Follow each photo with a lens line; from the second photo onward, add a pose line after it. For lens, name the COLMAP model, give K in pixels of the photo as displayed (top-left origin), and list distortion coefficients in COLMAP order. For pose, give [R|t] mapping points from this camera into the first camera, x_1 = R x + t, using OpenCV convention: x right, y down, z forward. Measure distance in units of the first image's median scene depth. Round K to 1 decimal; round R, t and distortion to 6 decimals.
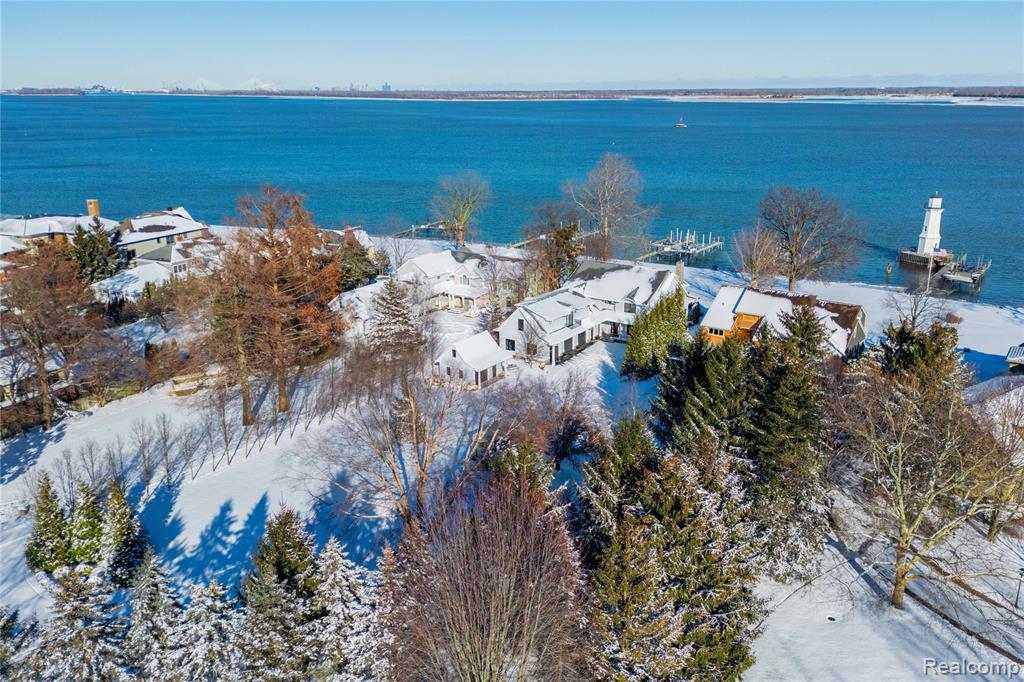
lens RADIAL K [[784.8, 0, 514.6], [0, 784.8, 301.4], [0, 0, 1]] dist [0.076325, -0.002433]
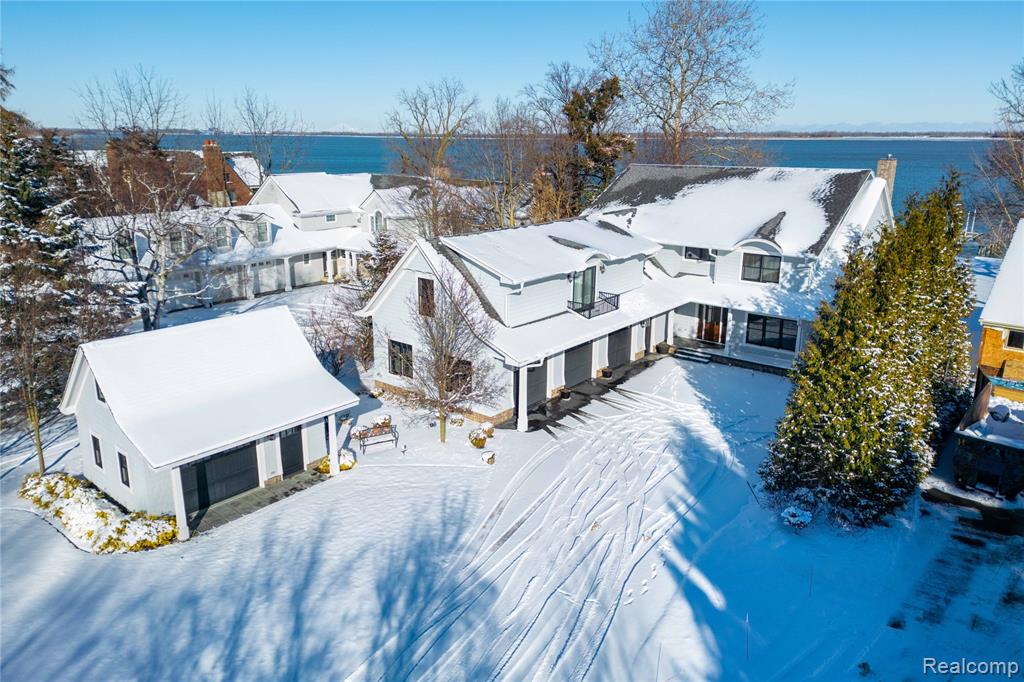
lens RADIAL K [[702.0, 0, 508.3], [0, 702.0, 320.3], [0, 0, 1]] dist [0.045443, -0.005202]
pose [[0.996506, 0.034738, -0.075949, 0.059024], [-0.034901, 0.999390, -0.000810, 0.036054], [0.075875, 0.003458, 0.997111, 0.675103]]
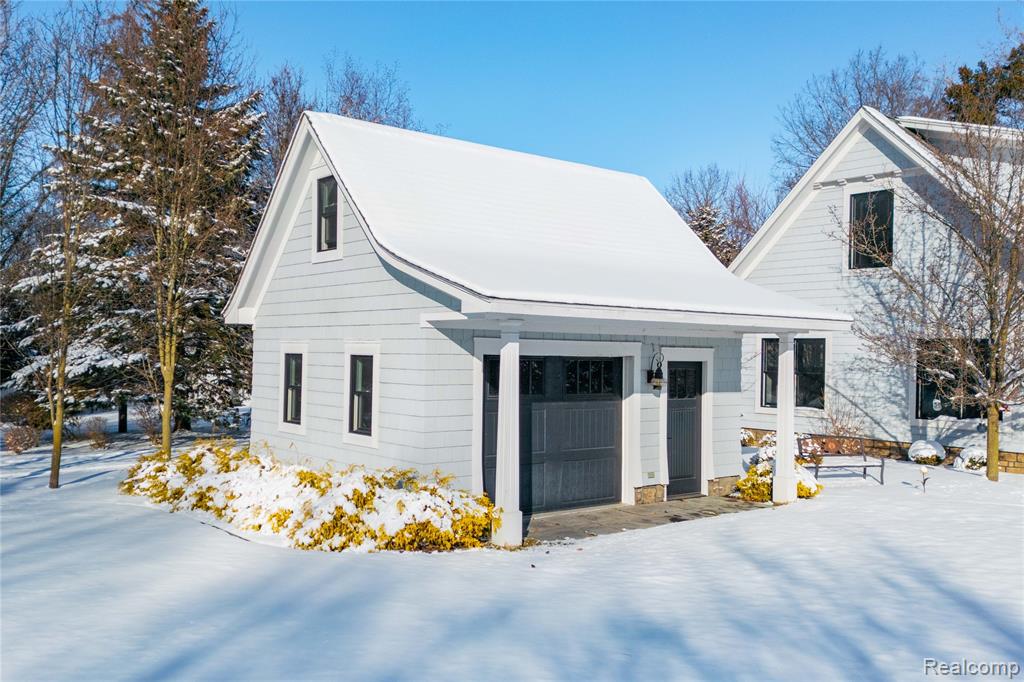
lens RADIAL K [[861.4, 0, 486.4], [0, 861.4, 343.4], [0, 0, 1]] dist [0.114894, -0.138384]
pose [[0.961133, 0.023592, -0.275077, -0.016753], [-0.095730, 0.963009, -0.251893, 0.098433], [0.258959, 0.268436, 0.927838, 0.769332]]
